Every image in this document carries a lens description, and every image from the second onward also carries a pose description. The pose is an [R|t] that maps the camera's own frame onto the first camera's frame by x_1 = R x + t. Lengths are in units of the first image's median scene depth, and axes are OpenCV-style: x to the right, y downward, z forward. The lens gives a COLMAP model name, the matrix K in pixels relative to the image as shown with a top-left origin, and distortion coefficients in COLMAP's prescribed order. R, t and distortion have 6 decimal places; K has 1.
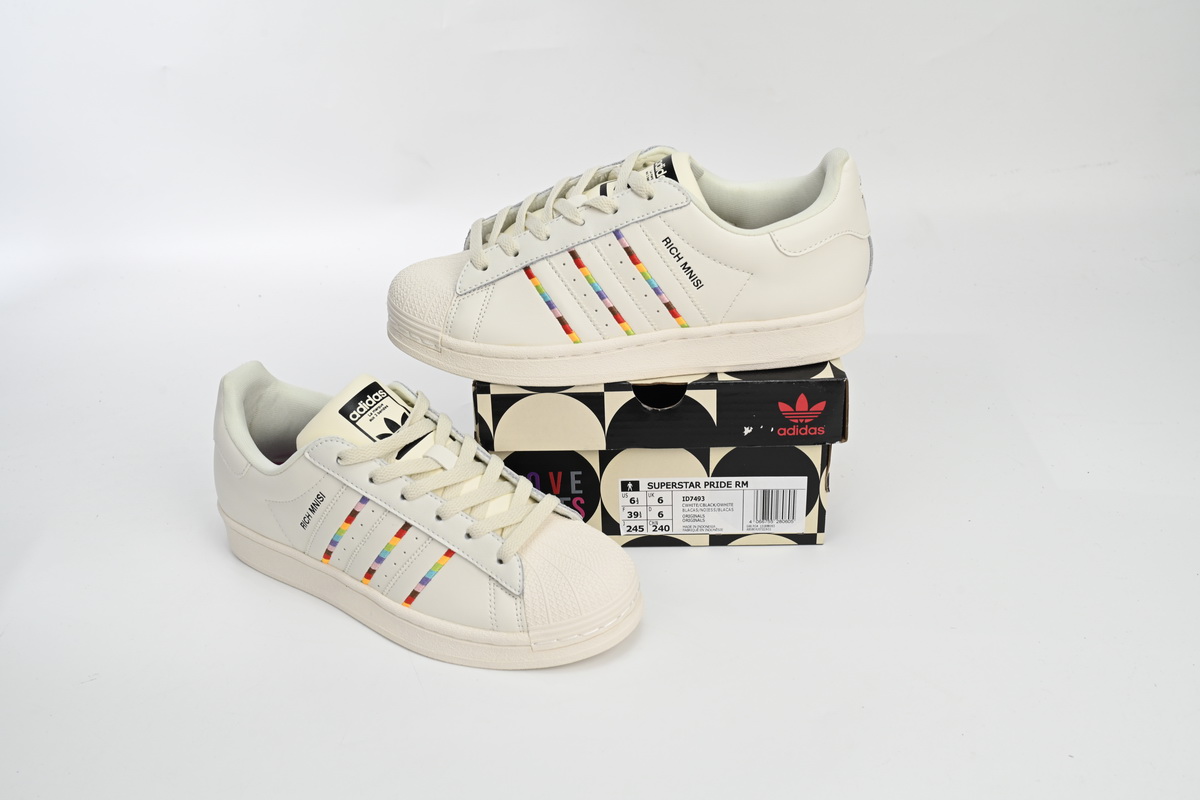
lens RADIAL K [[1173.3, 0, 594.5], [0, 1173.3, 399.3], [0, 0, 1]] dist [-0.008559, 0.000000]
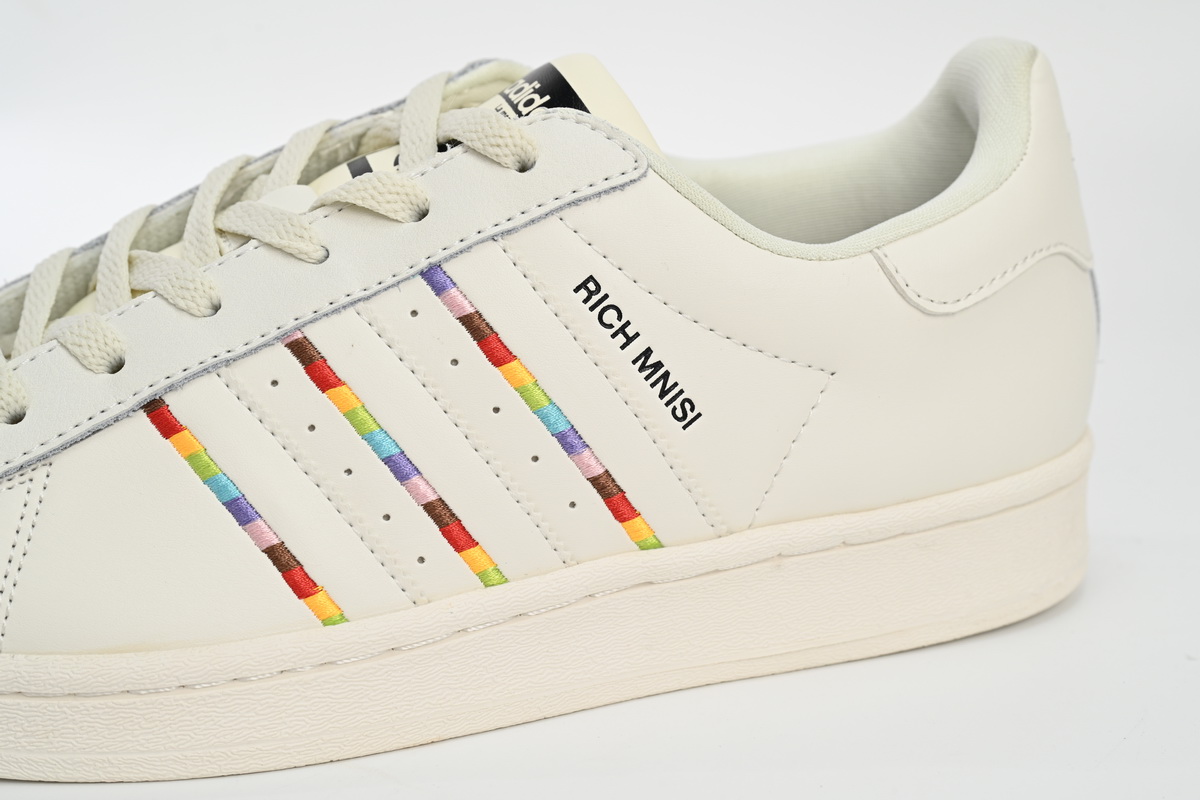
lens RADIAL K [[2051.2, 0, 597.0], [0, 2051.2, 397.4], [0, 0, 1]] dist [-0.005077, 0.000000]
pose [[0.965476, -0.062482, 0.252886, -0.083091], [0.112785, 0.975361, -0.189606, 0.005461], [-0.234808, 0.211581, 0.948735, 0.446677]]
